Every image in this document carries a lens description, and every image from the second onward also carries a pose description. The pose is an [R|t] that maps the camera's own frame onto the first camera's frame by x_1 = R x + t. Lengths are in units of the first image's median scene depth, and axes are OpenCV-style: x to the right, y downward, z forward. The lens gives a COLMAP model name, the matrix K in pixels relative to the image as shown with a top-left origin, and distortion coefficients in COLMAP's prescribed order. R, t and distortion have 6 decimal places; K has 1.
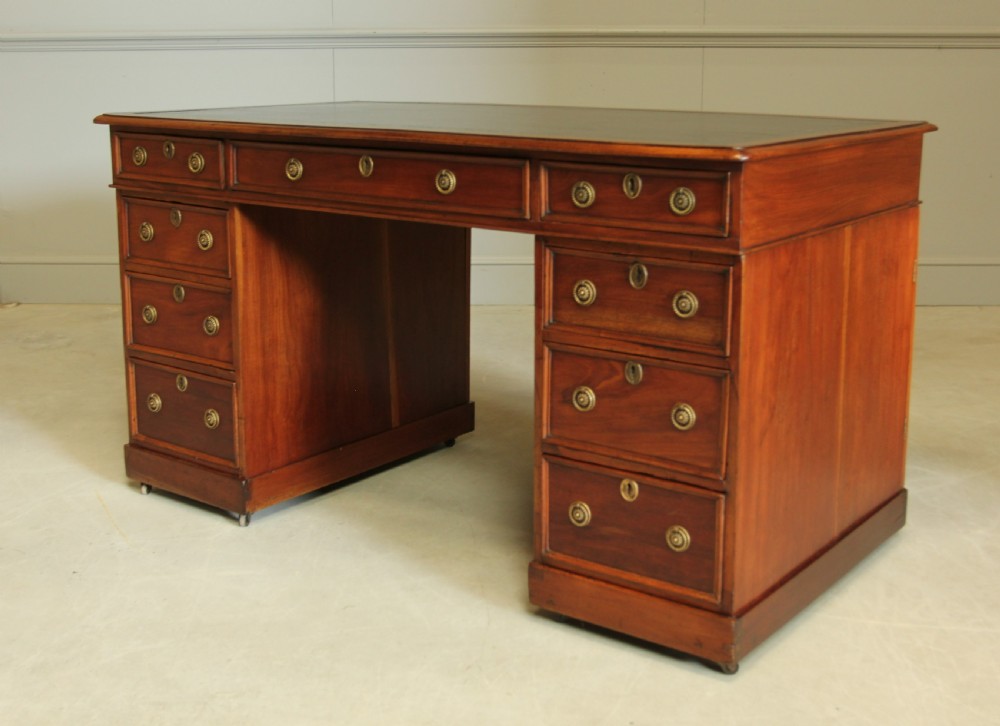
lens RADIAL K [[1247.3, 0, 542.0], [0, 1247.3, 300.7], [0, 0, 1]] dist [-0.033189, 0.000000]
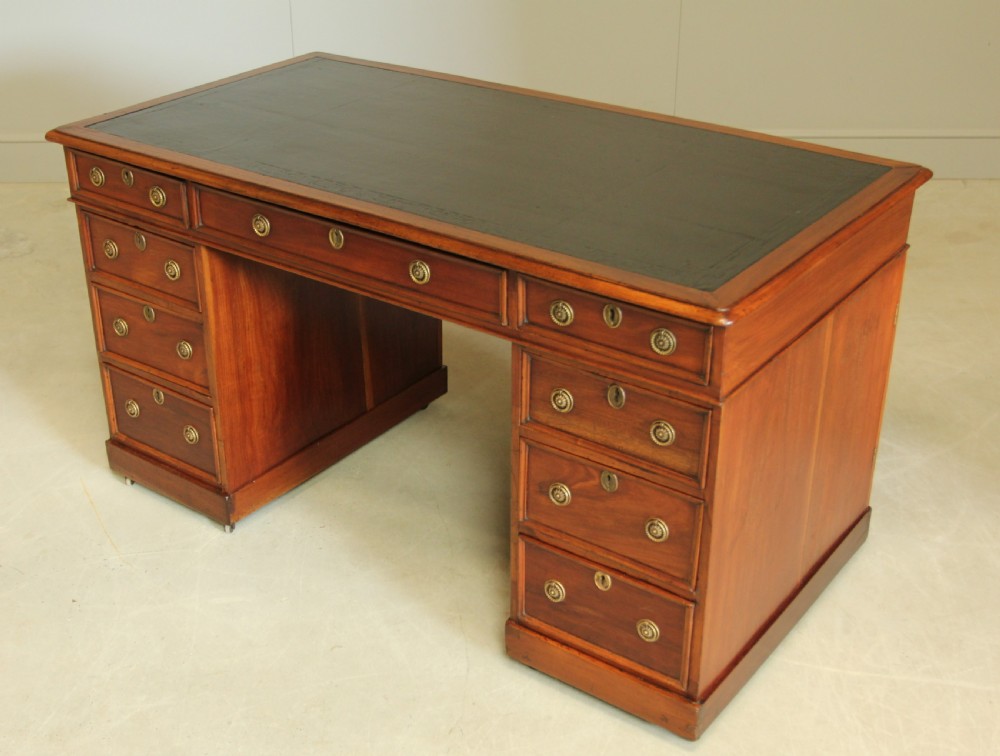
lens RADIAL K [[1270.7, 0, 496.7], [0, 1270.7, 378.0], [0, 0, 1]] dist [-0.035053, 0.000000]
pose [[0.999971, -0.000995, -0.007586, -0.009442], [0.003076, 0.960121, 0.279570, -0.278168], [0.007005, -0.279585, 0.960095, 0.024178]]
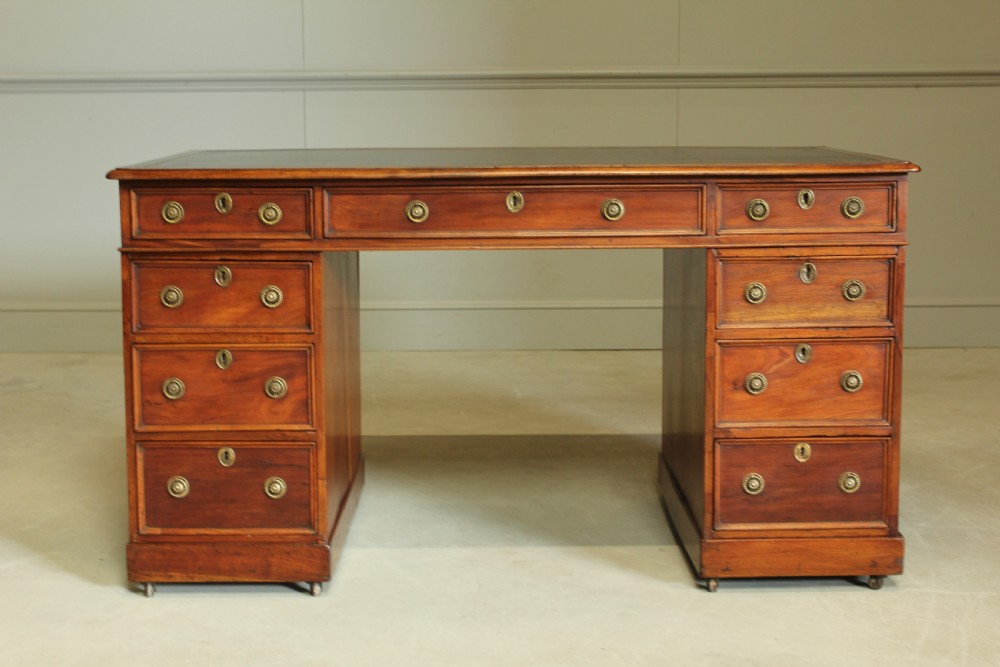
lens RADIAL K [[1447.0, 0, 496.1], [0, 1447.0, 339.7], [0, 0, 1]] dist [0.017279, 0.000000]
pose [[0.814098, -0.109200, 0.570368, -0.862367], [0.124832, 0.992108, 0.011769, -0.008475], [-0.567152, 0.061619, 0.821305, 0.011149]]
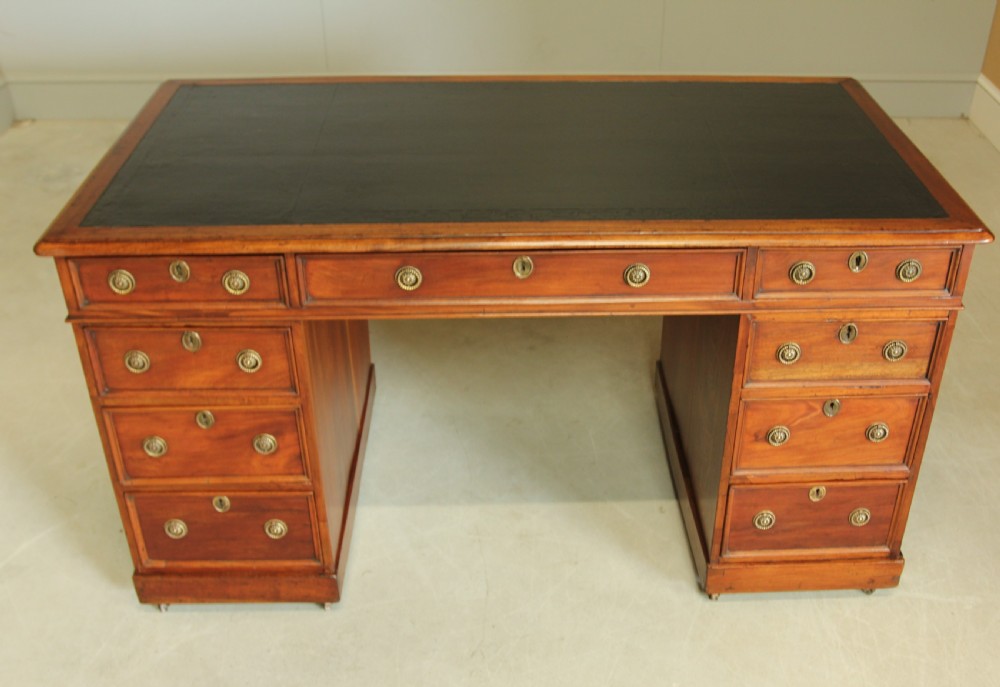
lens RADIAL K [[1052.6, 0, 545.1], [0, 1052.6, 374.7], [0, 0, 1]] dist [-0.047538, 0.000000]
pose [[0.791291, -0.337984, 0.509534, -0.539621], [0.115382, 0.900903, 0.418402, -0.353326], [-0.600455, -0.272287, 0.751874, 0.398126]]
